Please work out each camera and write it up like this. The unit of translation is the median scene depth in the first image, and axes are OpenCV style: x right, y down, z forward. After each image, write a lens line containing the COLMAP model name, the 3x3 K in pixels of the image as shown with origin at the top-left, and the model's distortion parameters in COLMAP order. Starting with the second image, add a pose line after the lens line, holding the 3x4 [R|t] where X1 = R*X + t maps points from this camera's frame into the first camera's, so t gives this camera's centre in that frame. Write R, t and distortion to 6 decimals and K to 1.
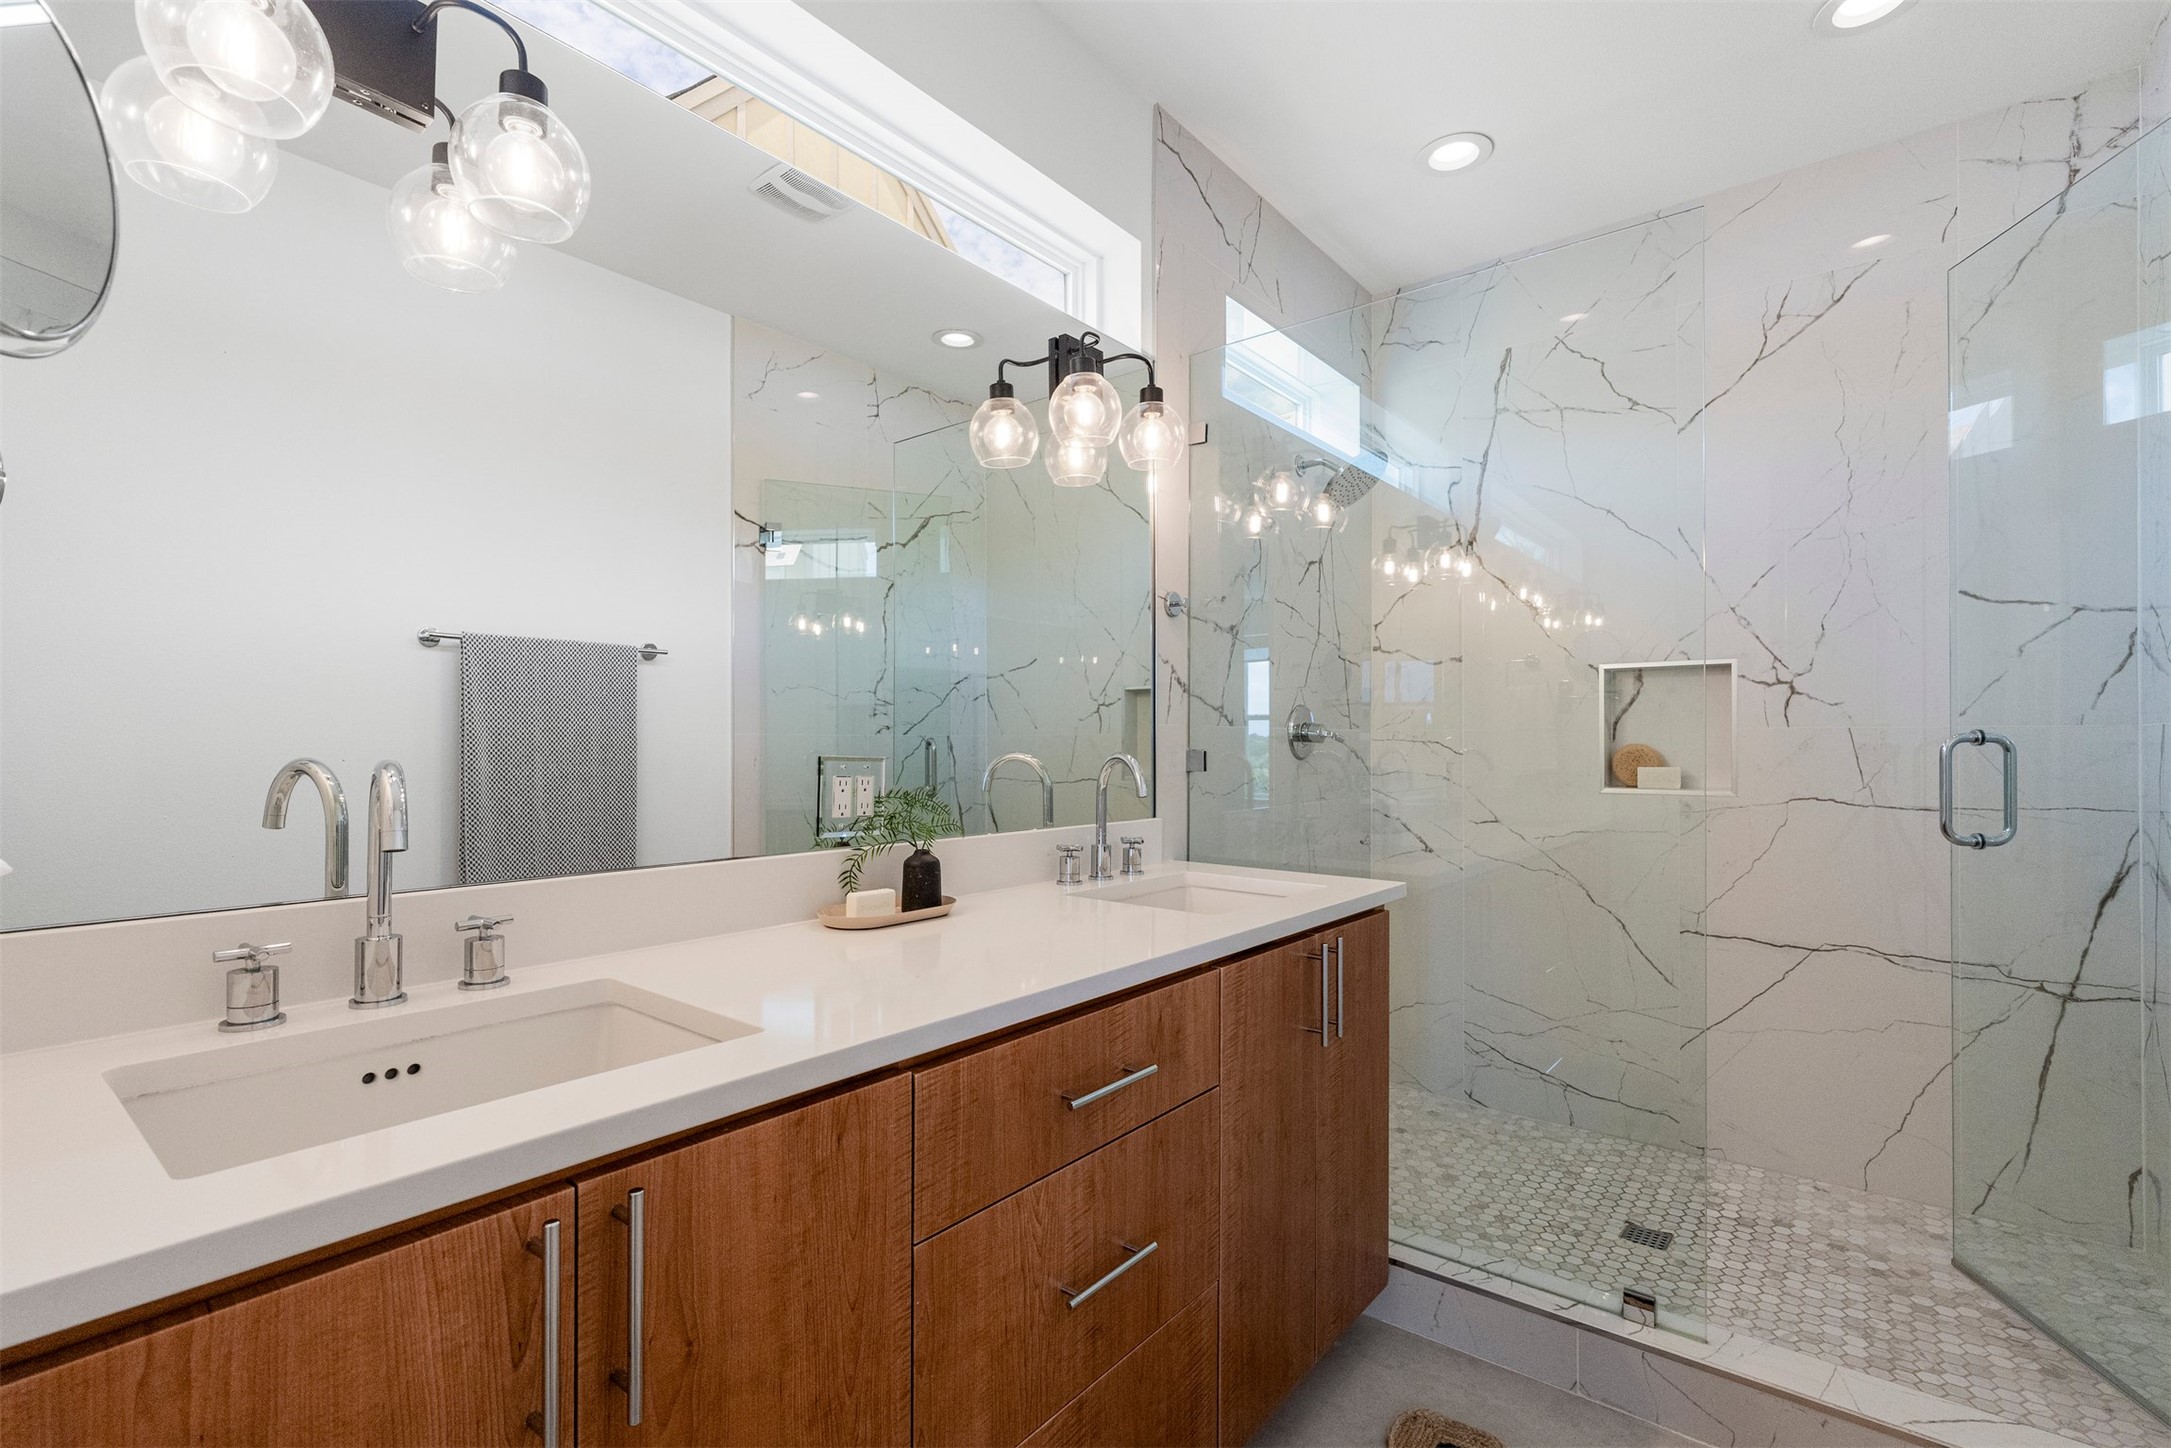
lens RADIAL K [[977.4, 0, 1081.2], [0, 977.4, 735.9], [0, 0, 1]] dist [-0.005508, 0.001463]
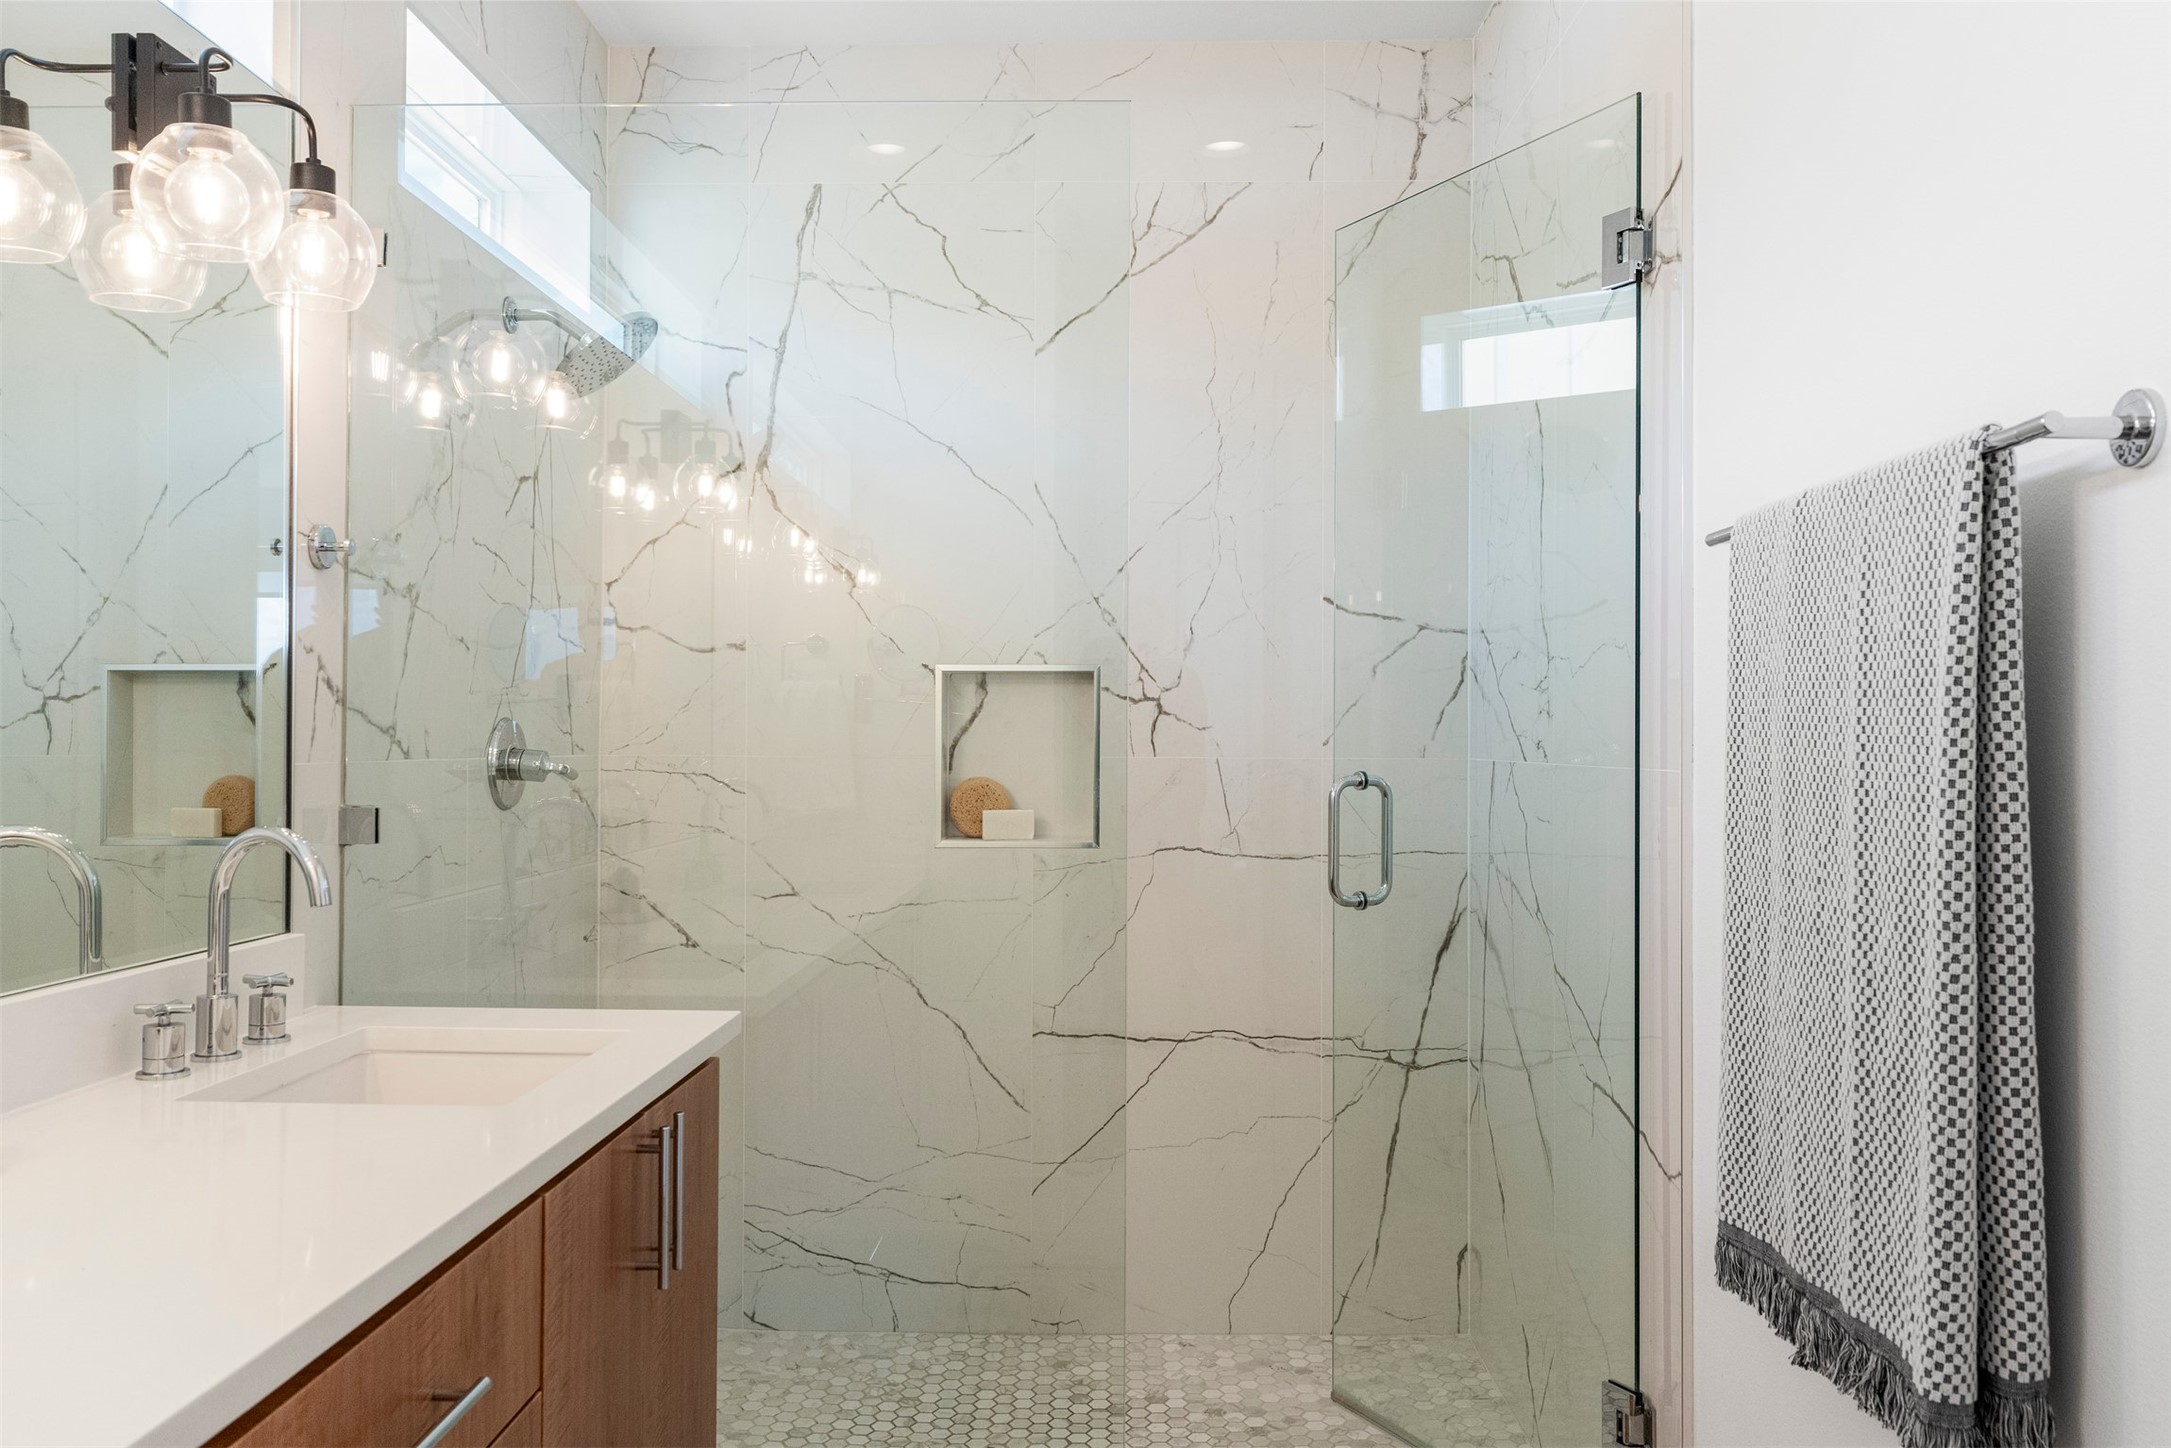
lens RADIAL K [[1660.2, 0, 1083.9], [0, 1660.2, 720.6], [0, 0, 1]] dist [-0.004938, -0.000486]
pose [[0.794018, 0.008648, 0.607833, -0.129448], [-0.006703, 0.999963, -0.005471, -0.031789], [-0.607857, 0.000270, 0.794046, -0.014973]]
